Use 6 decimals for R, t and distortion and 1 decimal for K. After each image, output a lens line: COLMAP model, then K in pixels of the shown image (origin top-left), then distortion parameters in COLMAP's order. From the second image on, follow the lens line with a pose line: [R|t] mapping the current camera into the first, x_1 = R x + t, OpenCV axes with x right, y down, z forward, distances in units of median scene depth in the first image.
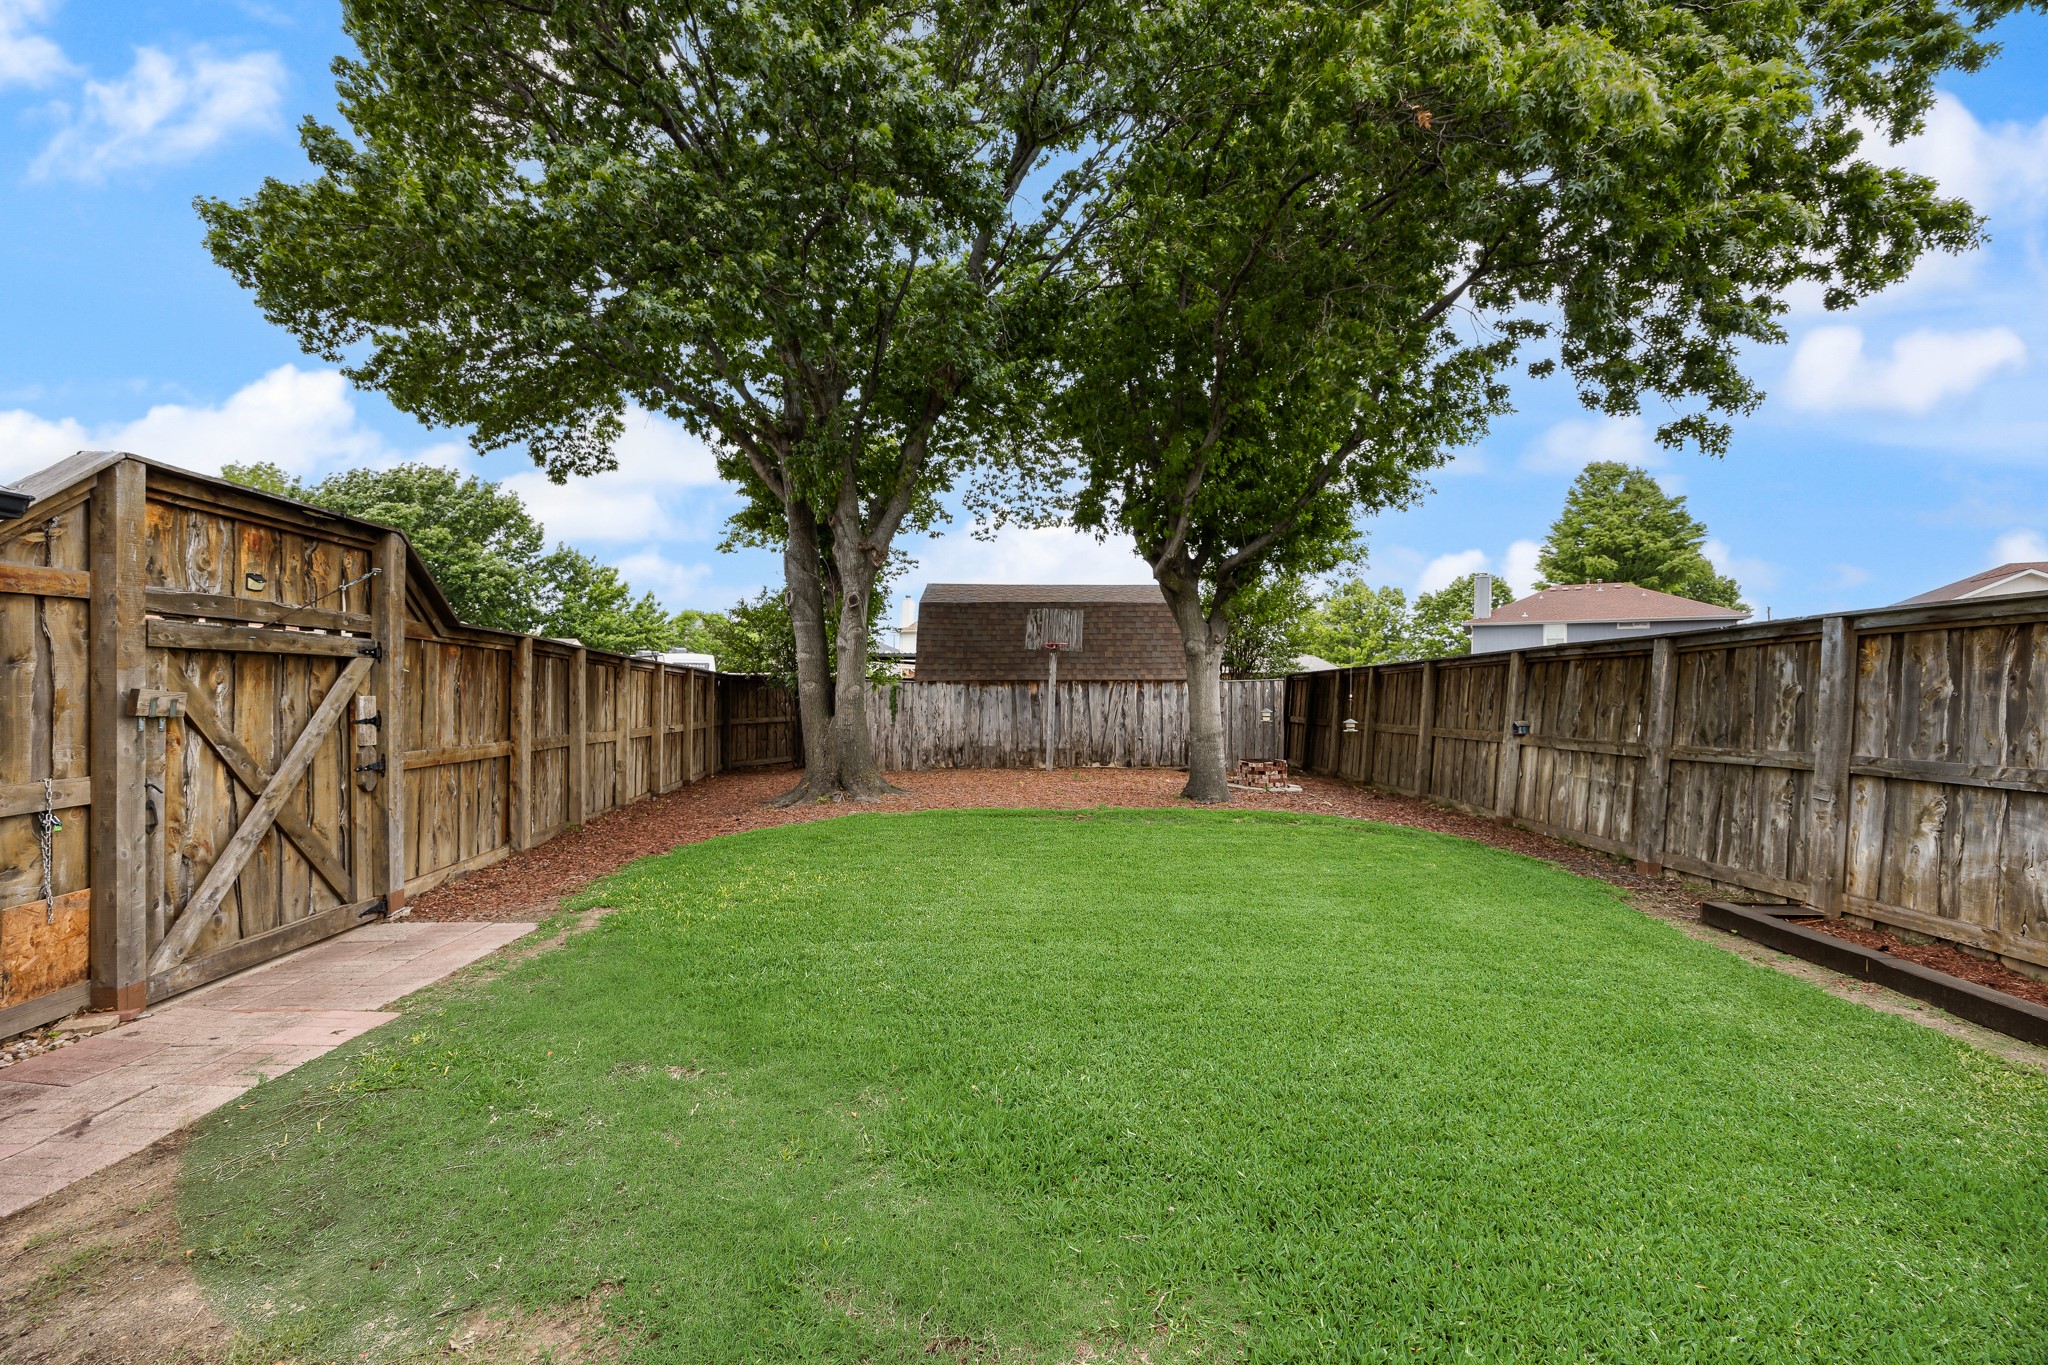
lens RADIAL K [[803.1, 0, 1030.8], [0, 803.1, 687.1], [0, 0, 1]] dist [-0.001162, 0.000682]
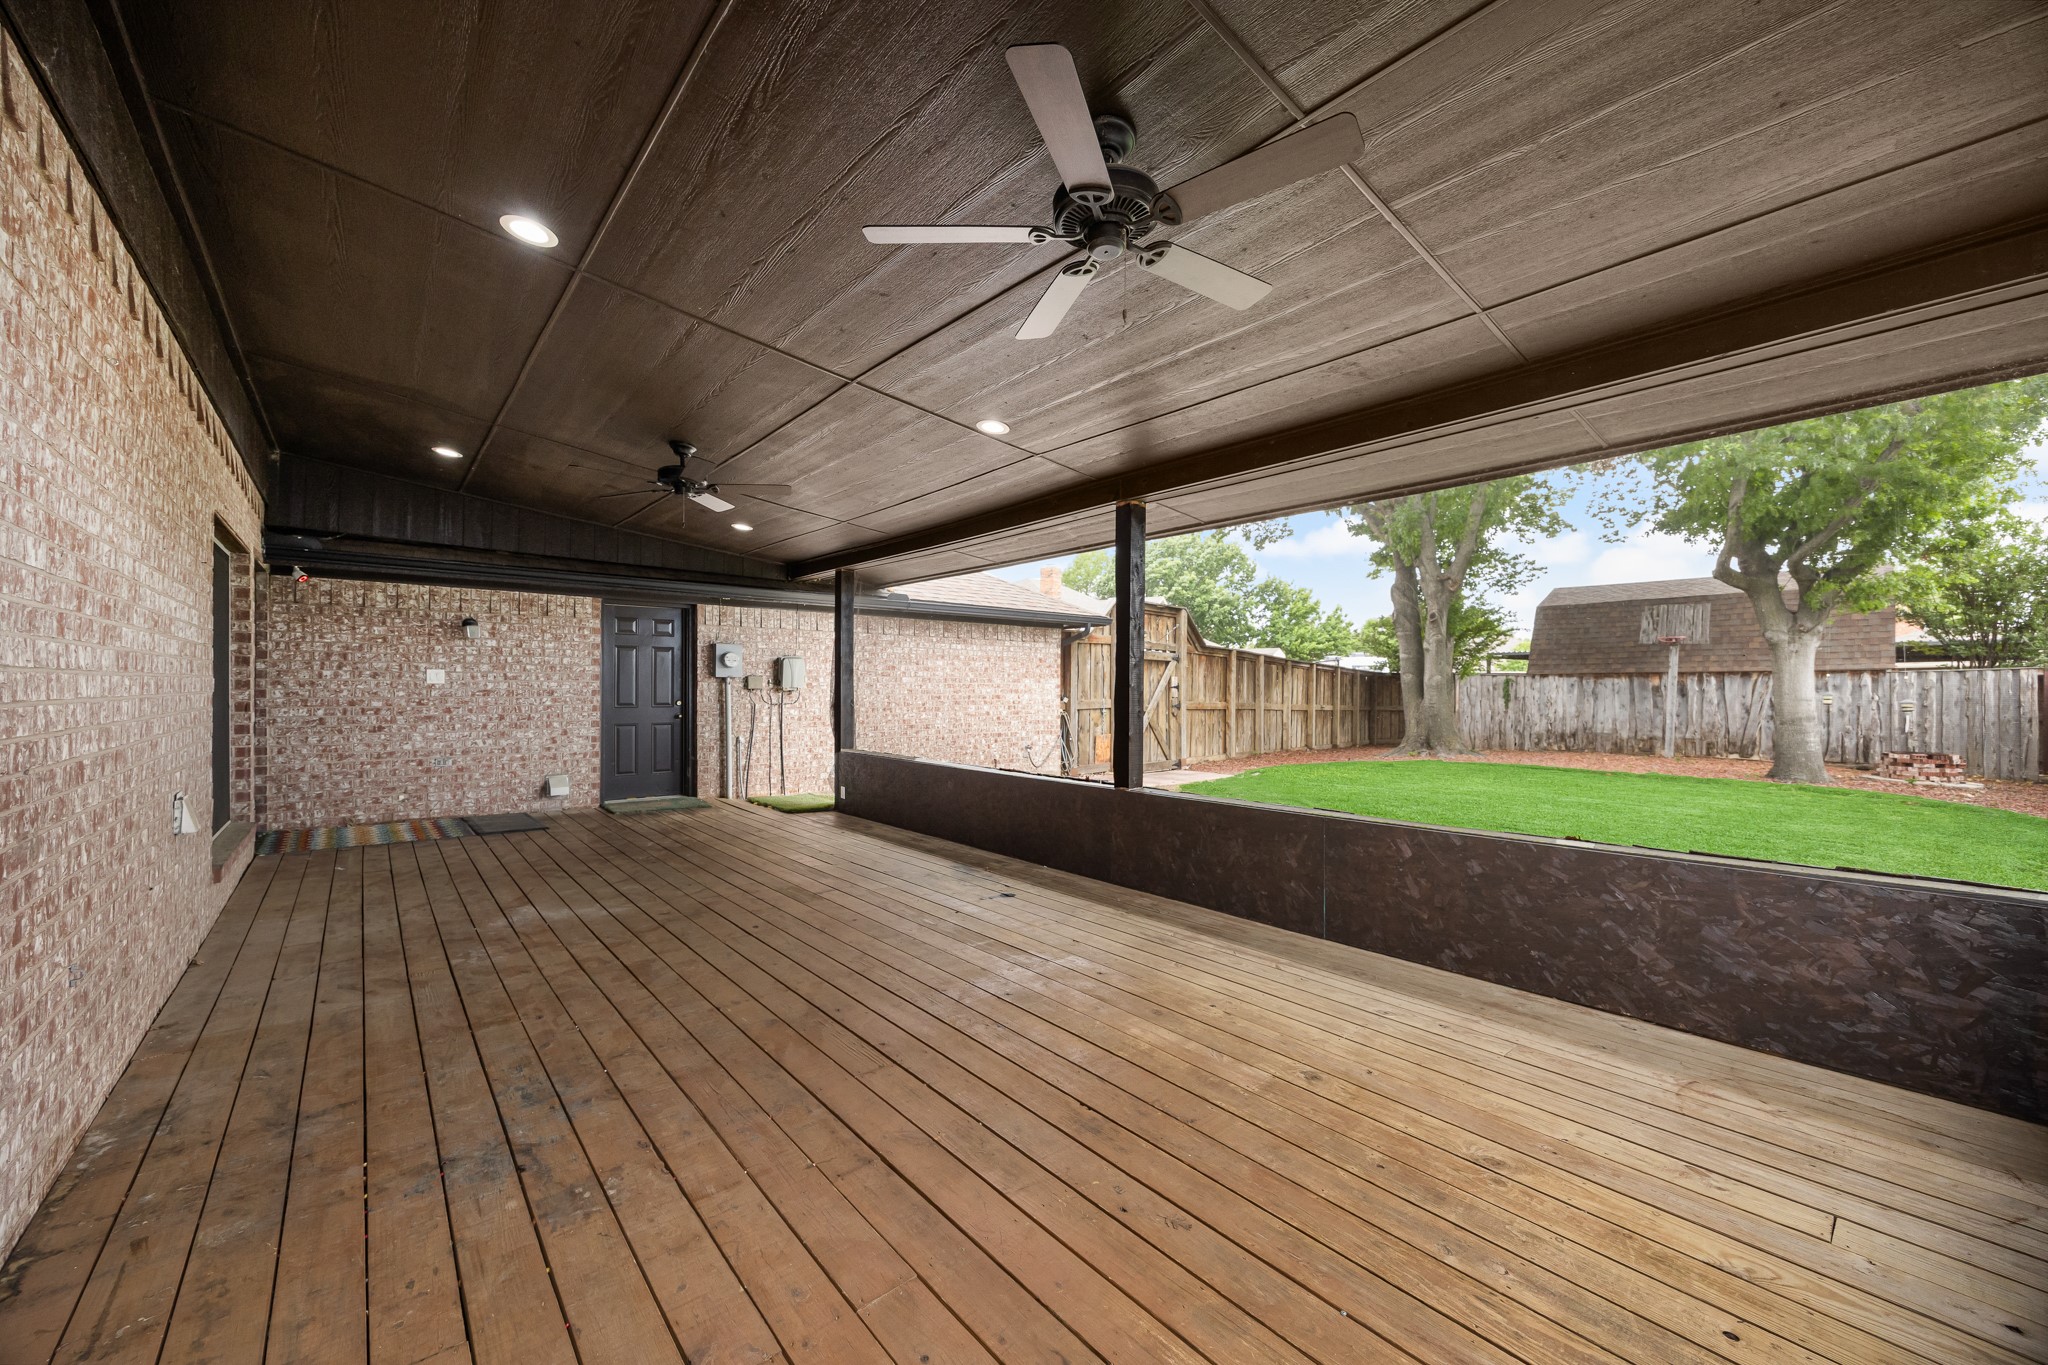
lens RADIAL K [[803.1, 0, 1030.8], [0, 803.1, 687.1], [0, 0, 1]] dist [-0.001162, 0.000682]
pose [[0.677839, -0.001104, -0.735209, 0.226930], [-0.003207, 0.999985, -0.004459, 0.018224], [0.735203, 0.005381, 0.677825, -0.329600]]
